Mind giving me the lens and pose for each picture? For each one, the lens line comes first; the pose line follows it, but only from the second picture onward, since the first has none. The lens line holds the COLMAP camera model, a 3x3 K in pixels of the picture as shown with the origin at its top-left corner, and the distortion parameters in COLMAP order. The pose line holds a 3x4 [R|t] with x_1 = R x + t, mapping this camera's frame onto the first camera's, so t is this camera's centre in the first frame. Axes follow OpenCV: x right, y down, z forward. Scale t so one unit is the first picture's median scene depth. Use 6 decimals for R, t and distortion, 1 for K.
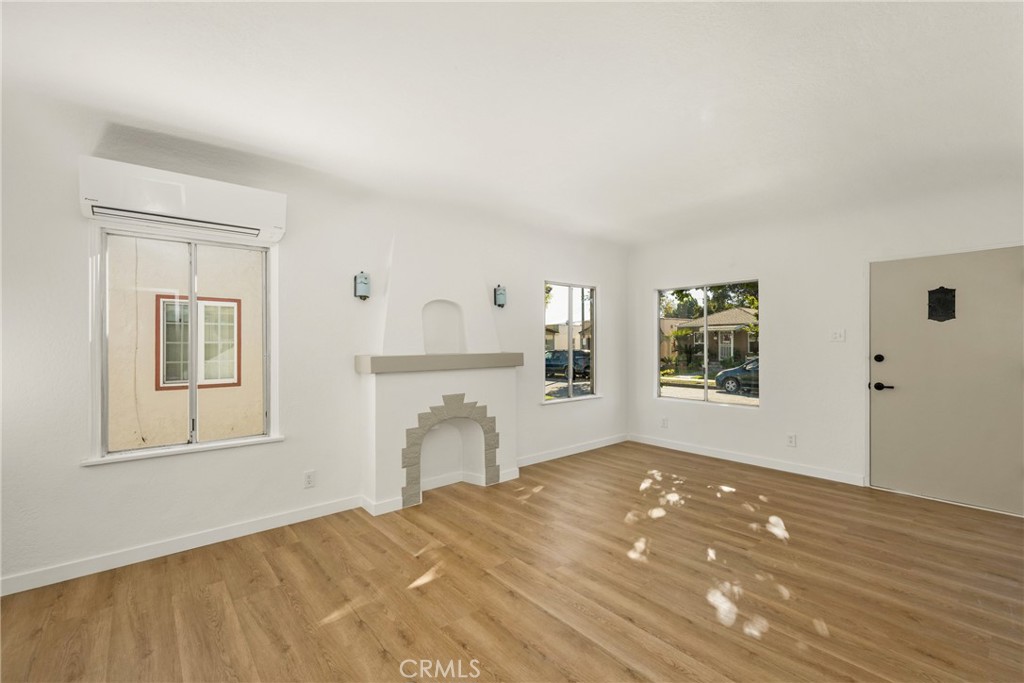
lens RADIAL K [[443.6, 0, 512.0], [0, 443.6, 341.5], [0, 0, 1]] dist [0.000333, -0.000001]
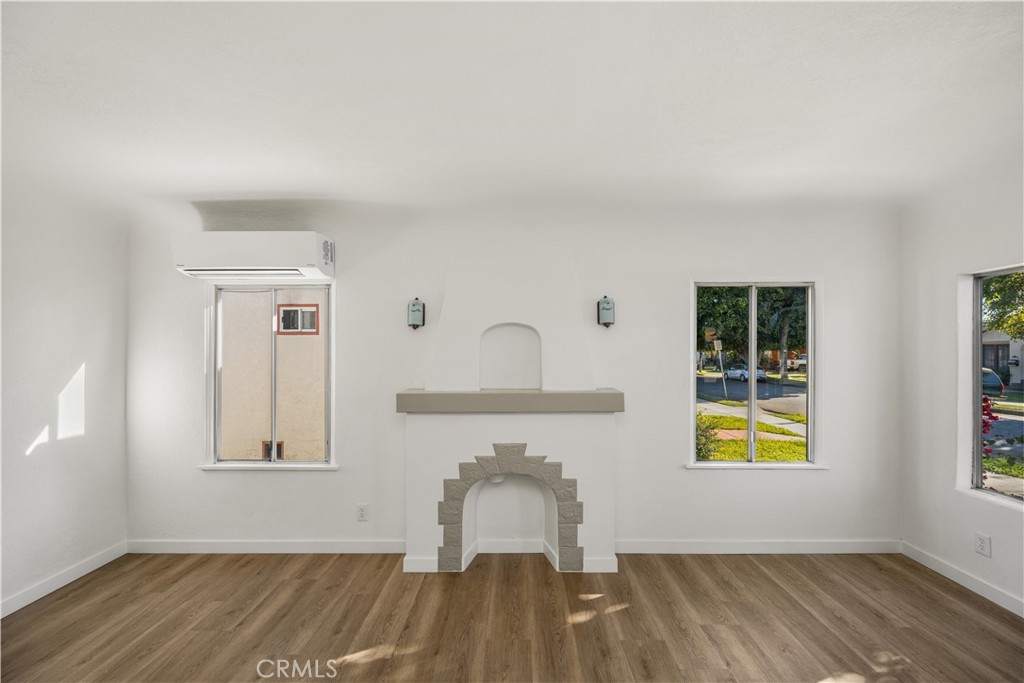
lens RADIAL K [[409.0, 0, 513.7], [0, 409.0, 350.5], [0, 0, 1]] dist [-0.000081, -0.000012]
pose [[0.757905, 0.001039, -0.652364, 0.365800], [0.001832, 0.999991, 0.003720, -0.050693], [0.652362, -0.004015, 0.757897, 0.484727]]
